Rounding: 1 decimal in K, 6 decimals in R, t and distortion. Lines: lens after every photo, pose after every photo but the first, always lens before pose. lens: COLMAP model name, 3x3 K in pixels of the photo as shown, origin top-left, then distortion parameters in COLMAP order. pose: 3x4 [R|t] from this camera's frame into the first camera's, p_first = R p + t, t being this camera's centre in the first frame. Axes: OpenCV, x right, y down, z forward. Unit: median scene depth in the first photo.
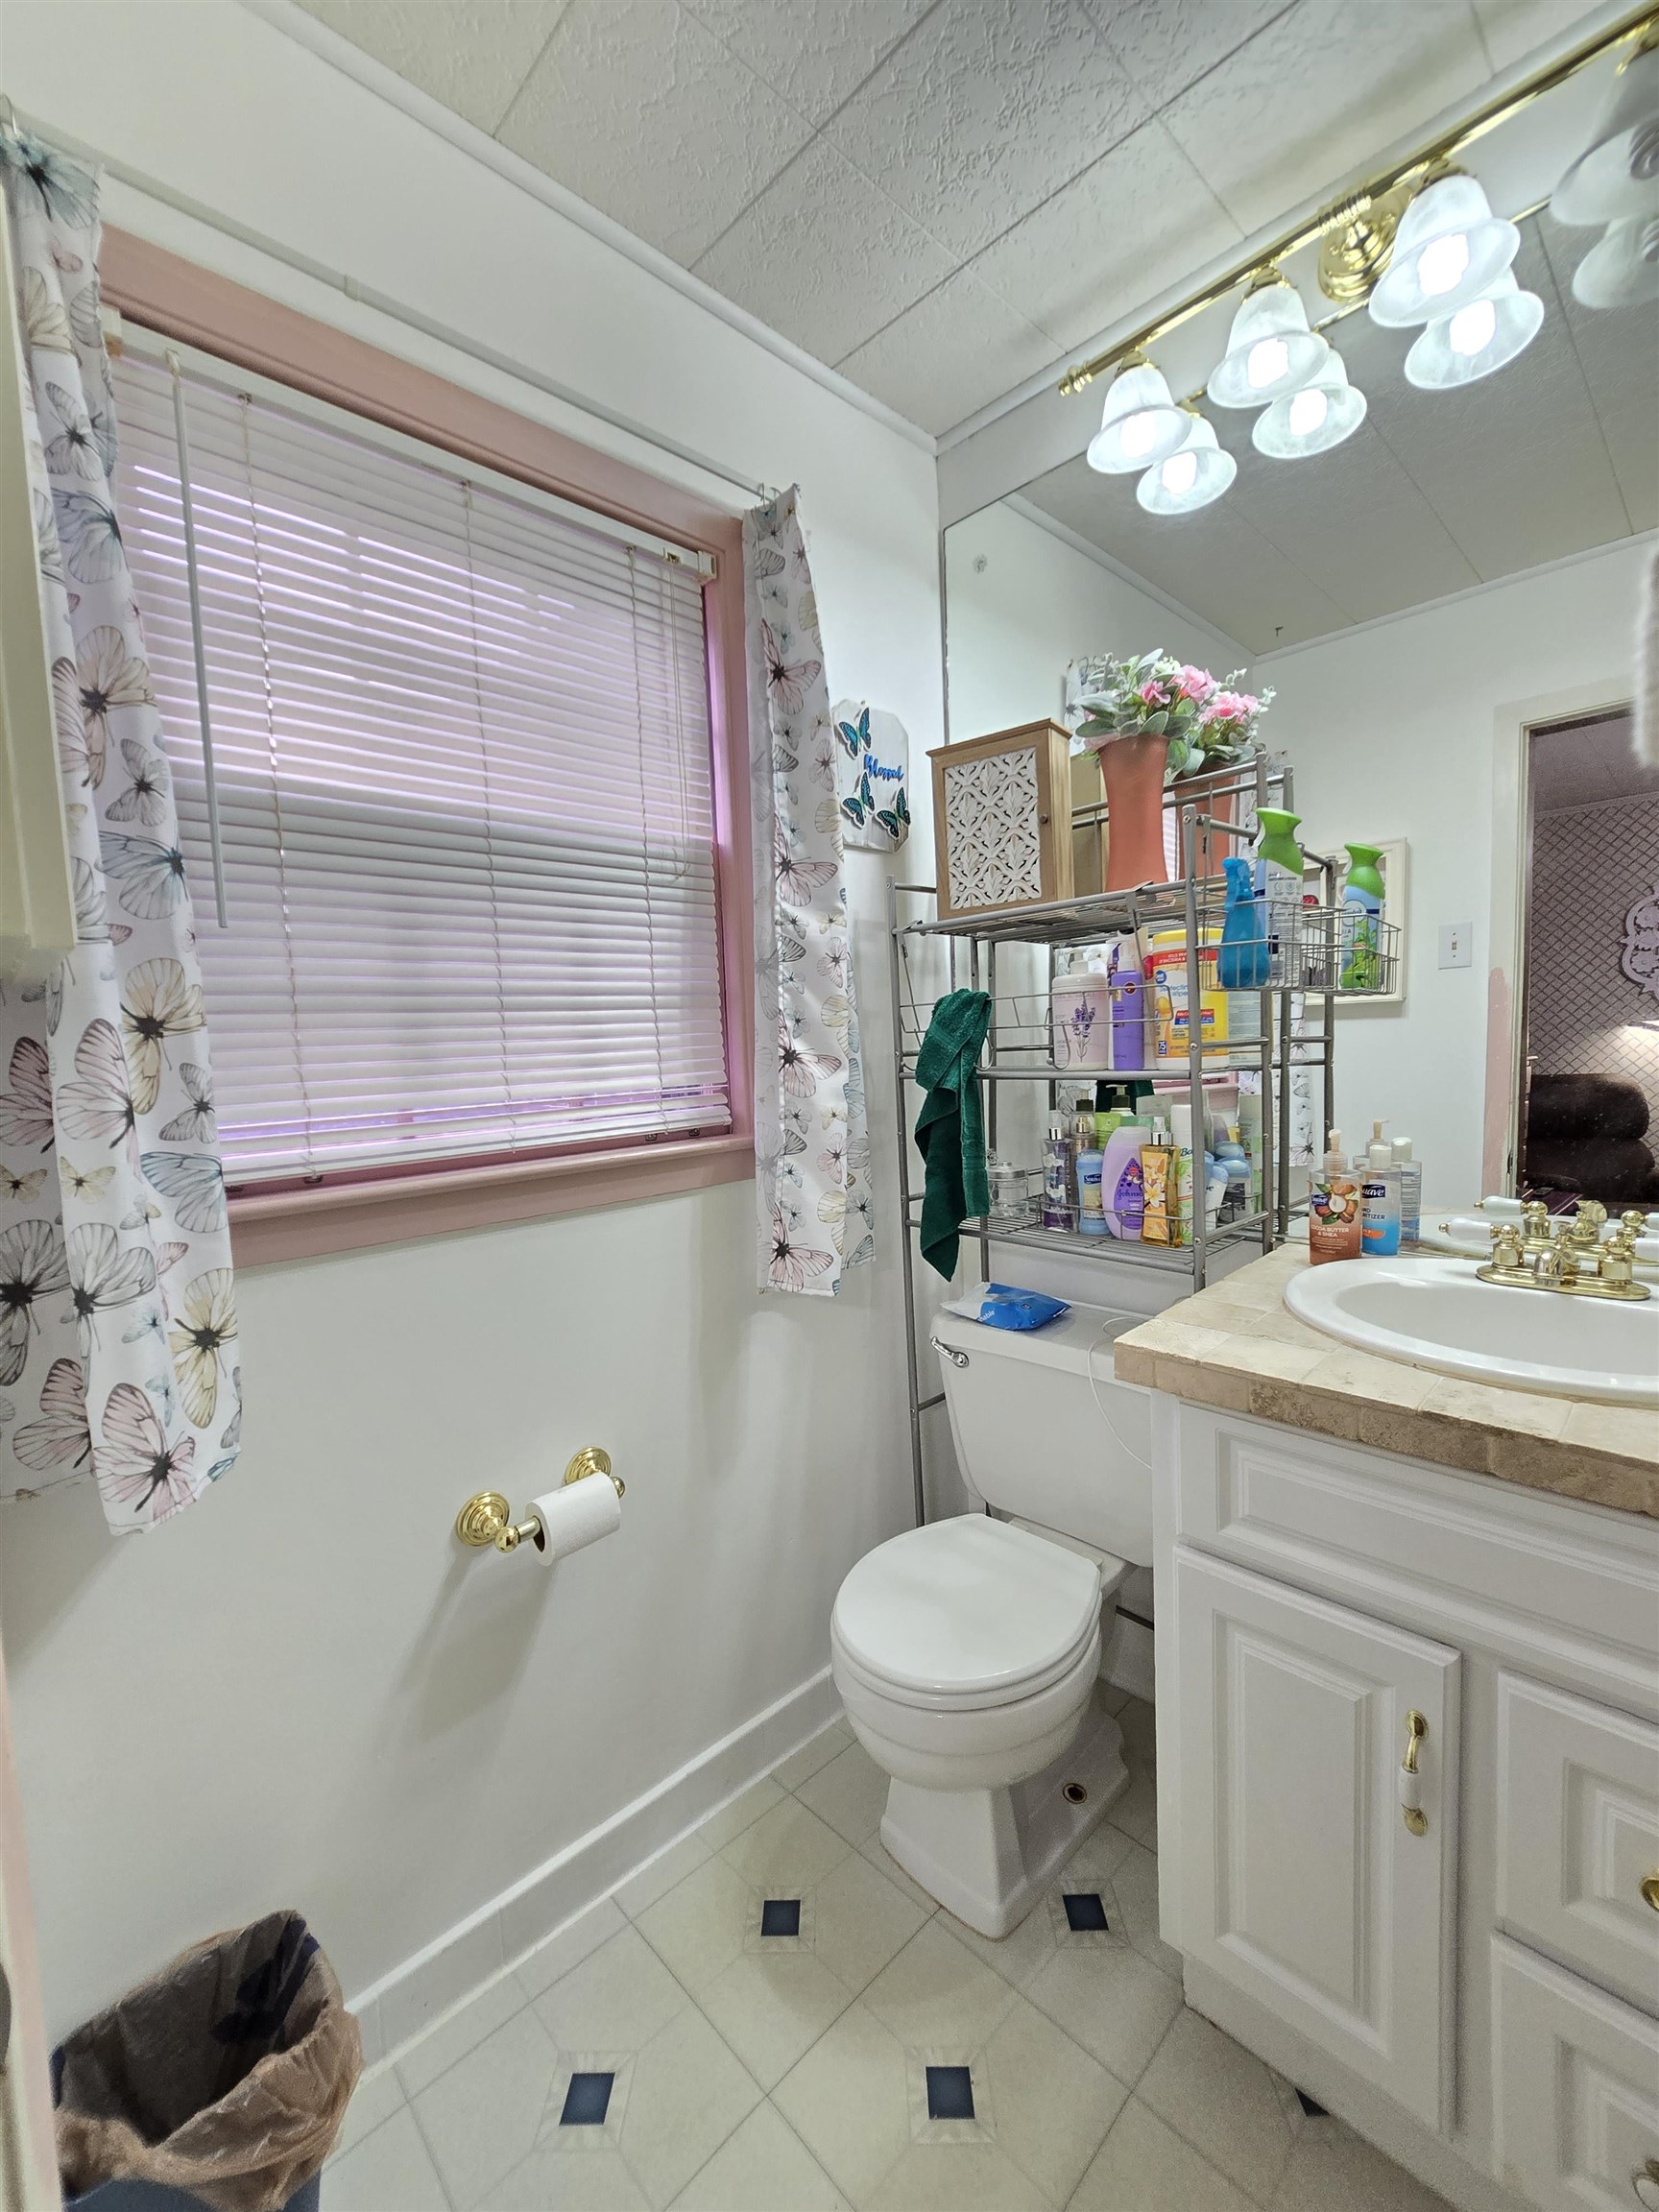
lens RADIAL K [[902.0, 0, 829.5], [0, 902.0, 1106.0], [0, 0, 1]] dist [-0.001216, -0.000229]
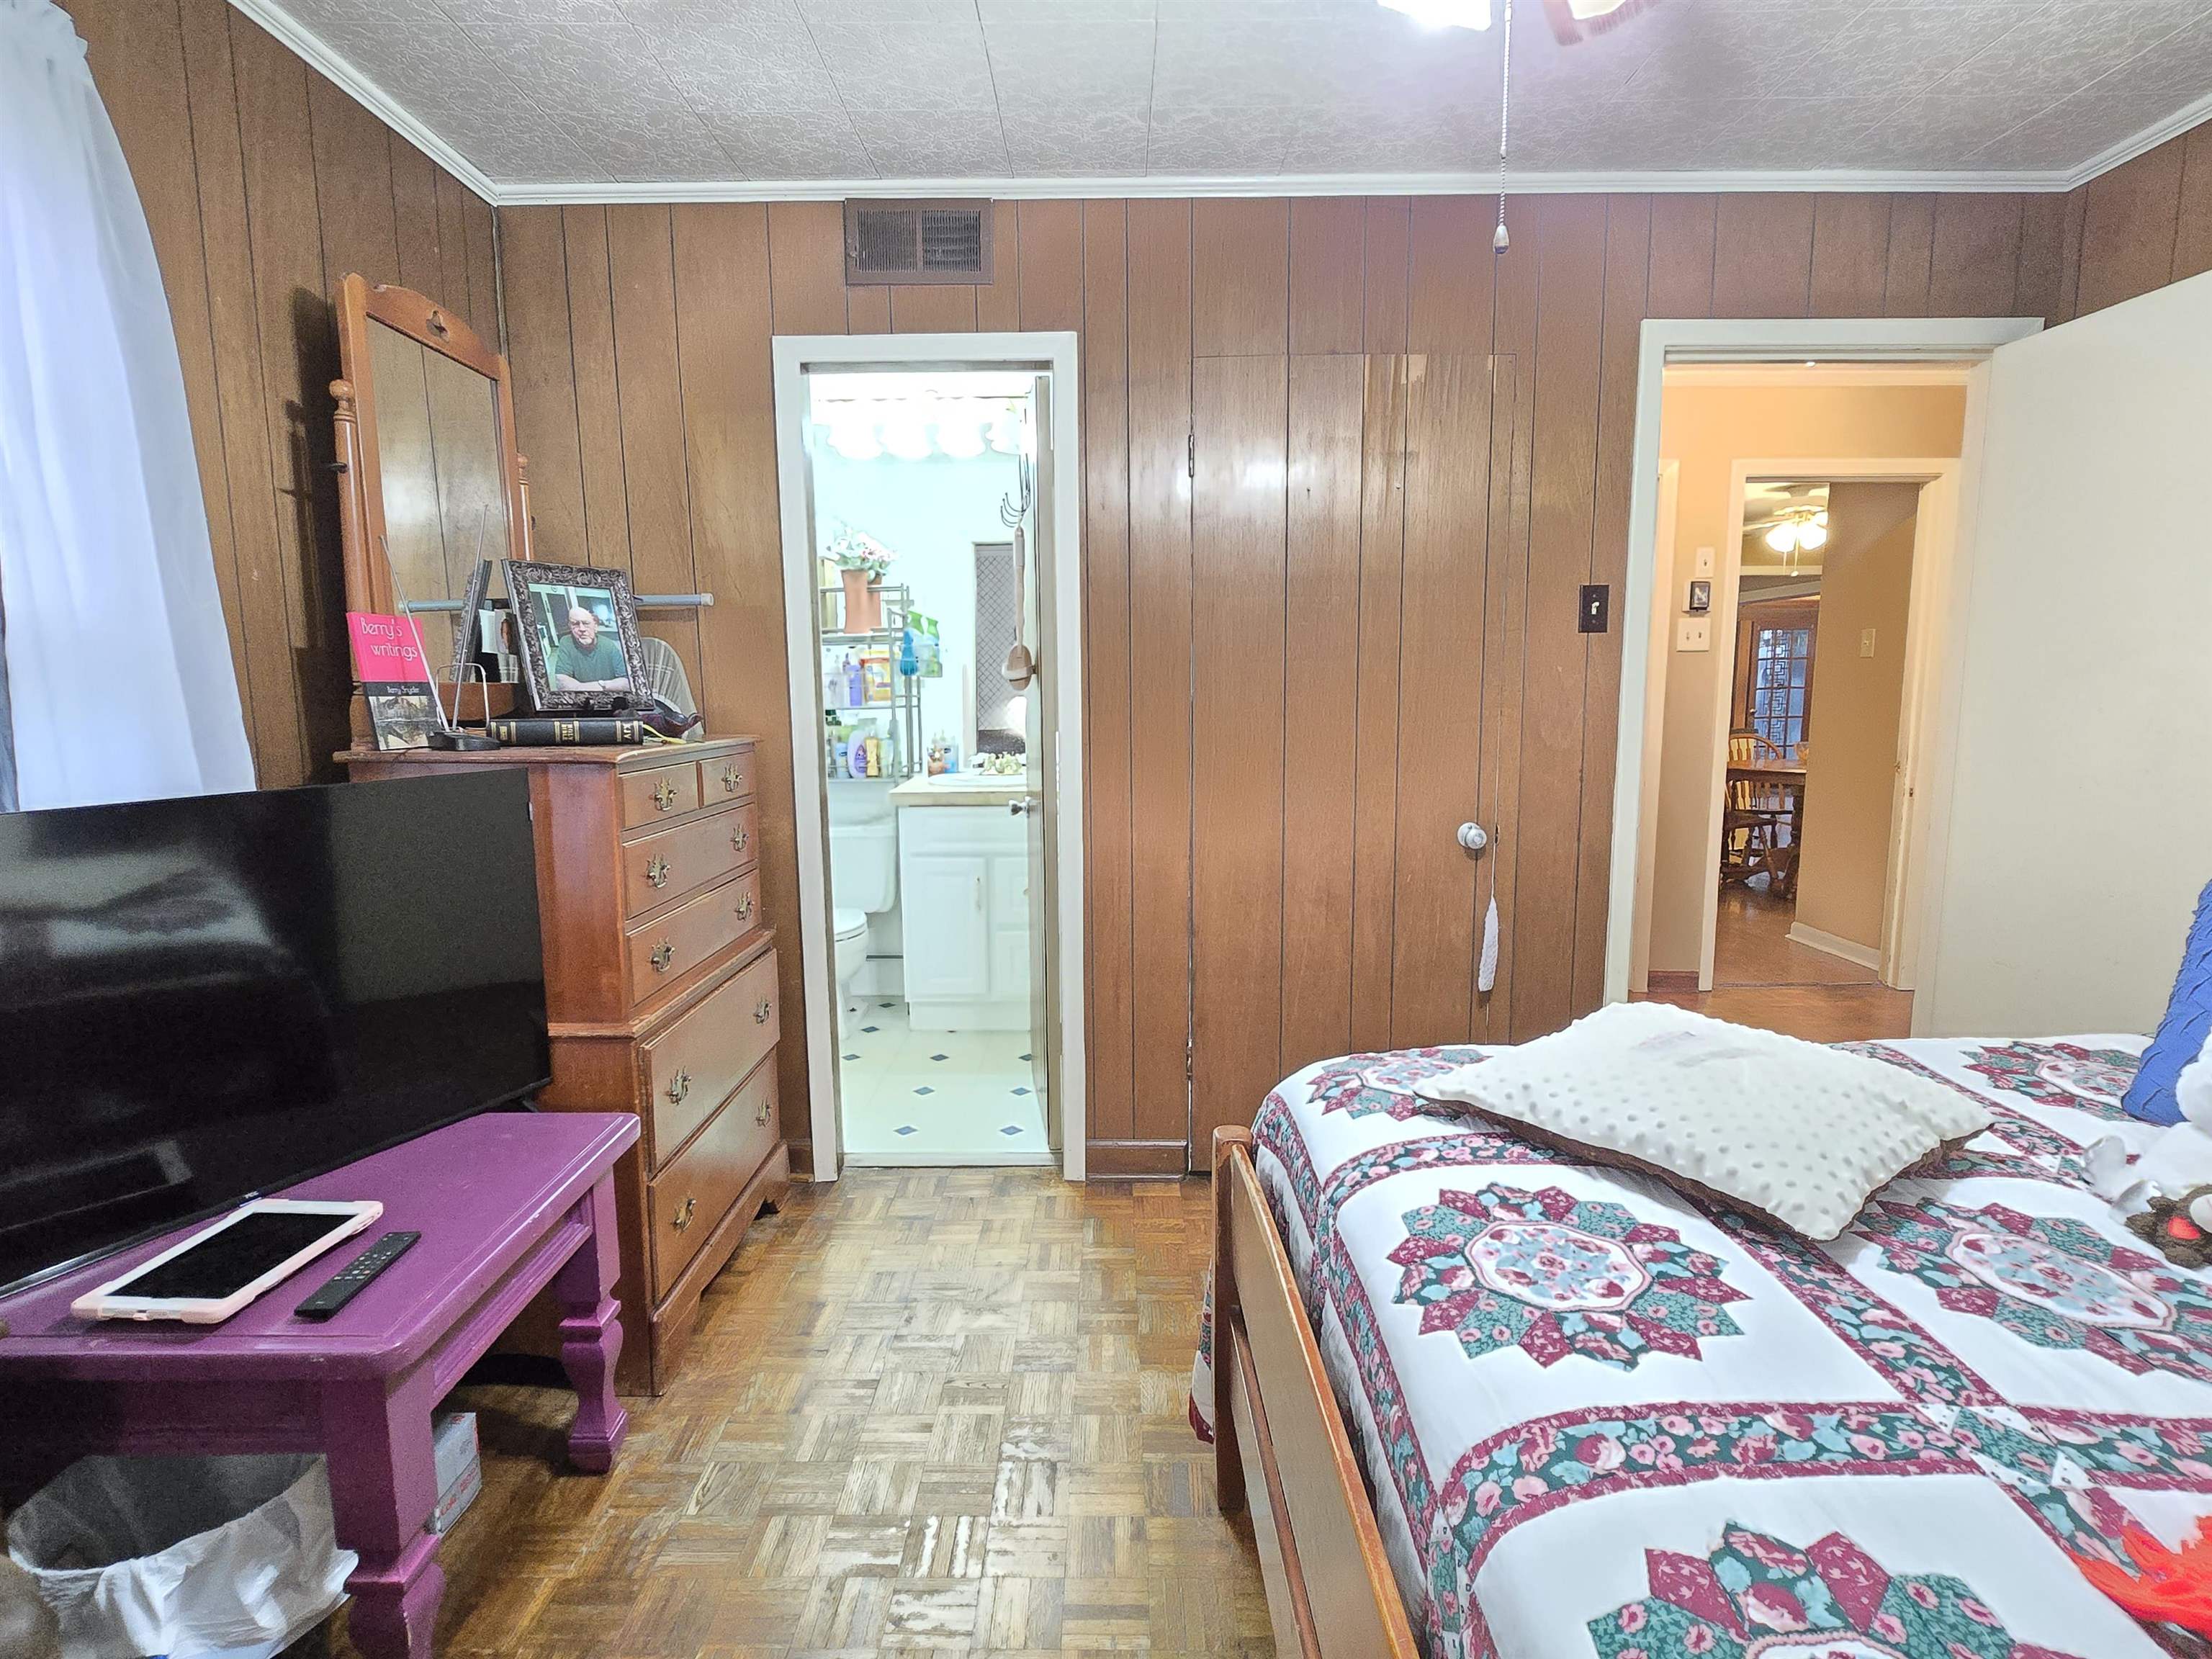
lens RADIAL K [[902.0, 0, 1103.5], [0, 902.0, 840.3], [0, 0, 1]] dist [-0.001216, -0.000229]
pose [[0.689722, -0.088914, 0.718595, -1.003487], [0.033003, 0.995261, 0.091470, 0.120187], [-0.723322, -0.039373, 0.689387, -1.176093]]
